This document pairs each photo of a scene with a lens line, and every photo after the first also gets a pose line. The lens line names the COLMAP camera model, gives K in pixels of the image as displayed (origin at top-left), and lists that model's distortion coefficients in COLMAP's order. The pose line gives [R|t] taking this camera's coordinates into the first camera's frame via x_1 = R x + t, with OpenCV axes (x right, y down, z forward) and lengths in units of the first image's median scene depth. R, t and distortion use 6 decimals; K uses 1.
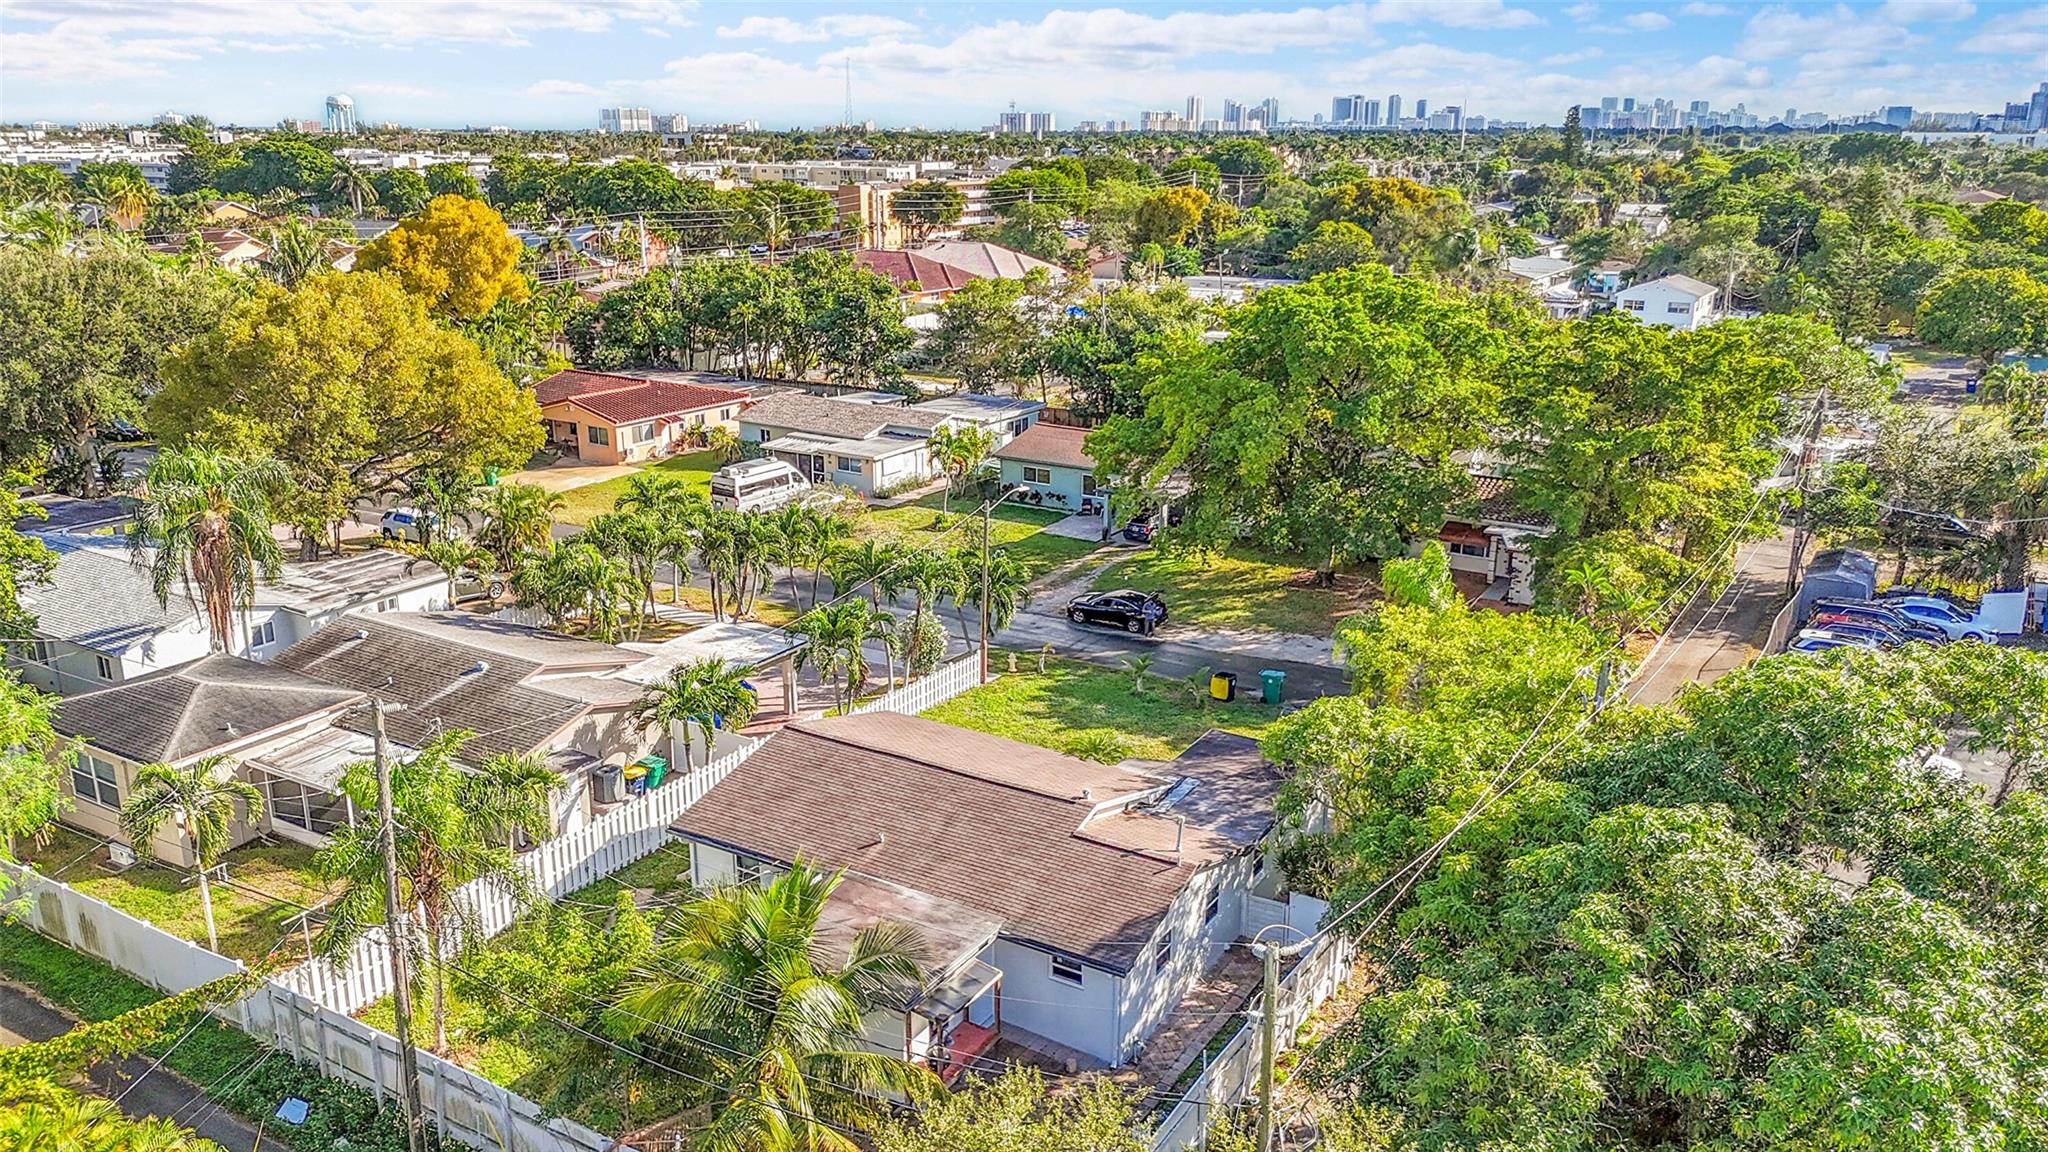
lens RADIAL K [[1514.1, 0, 1023.0], [0, 1514.1, 572.8], [0, 0, 1]] dist [0.072980, -0.057390]
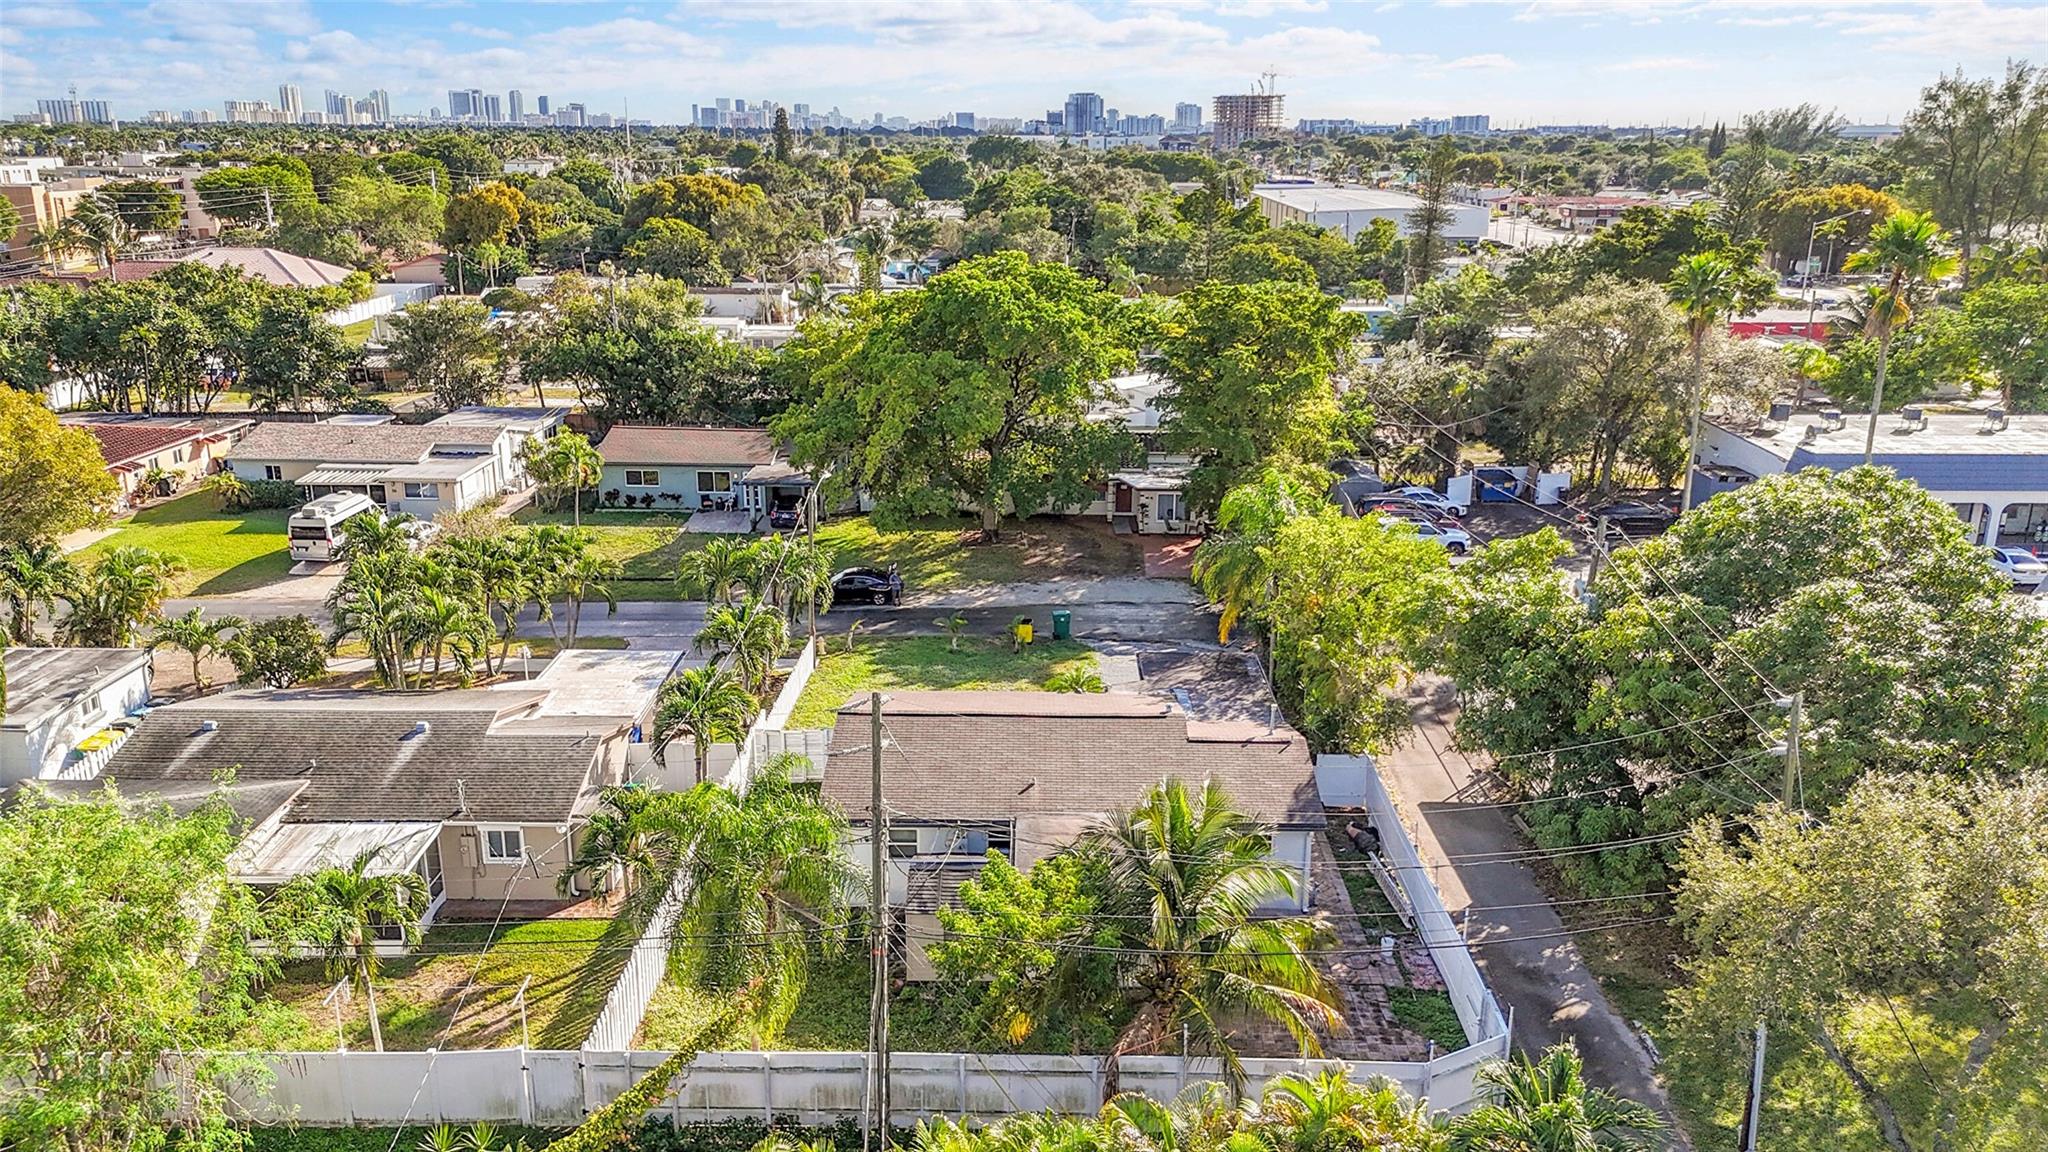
lens RADIAL K [[1514.1, 0, 1023.9], [0, 1514.1, 570.4], [0, 0, 1]] dist [0.072980, -0.057390]
pose [[0.857523, -0.142265, 0.494383, -0.240704], [0.142163, 0.989112, 0.038045, -0.006766], [-0.494413, 0.037659, 0.868411, 0.021885]]
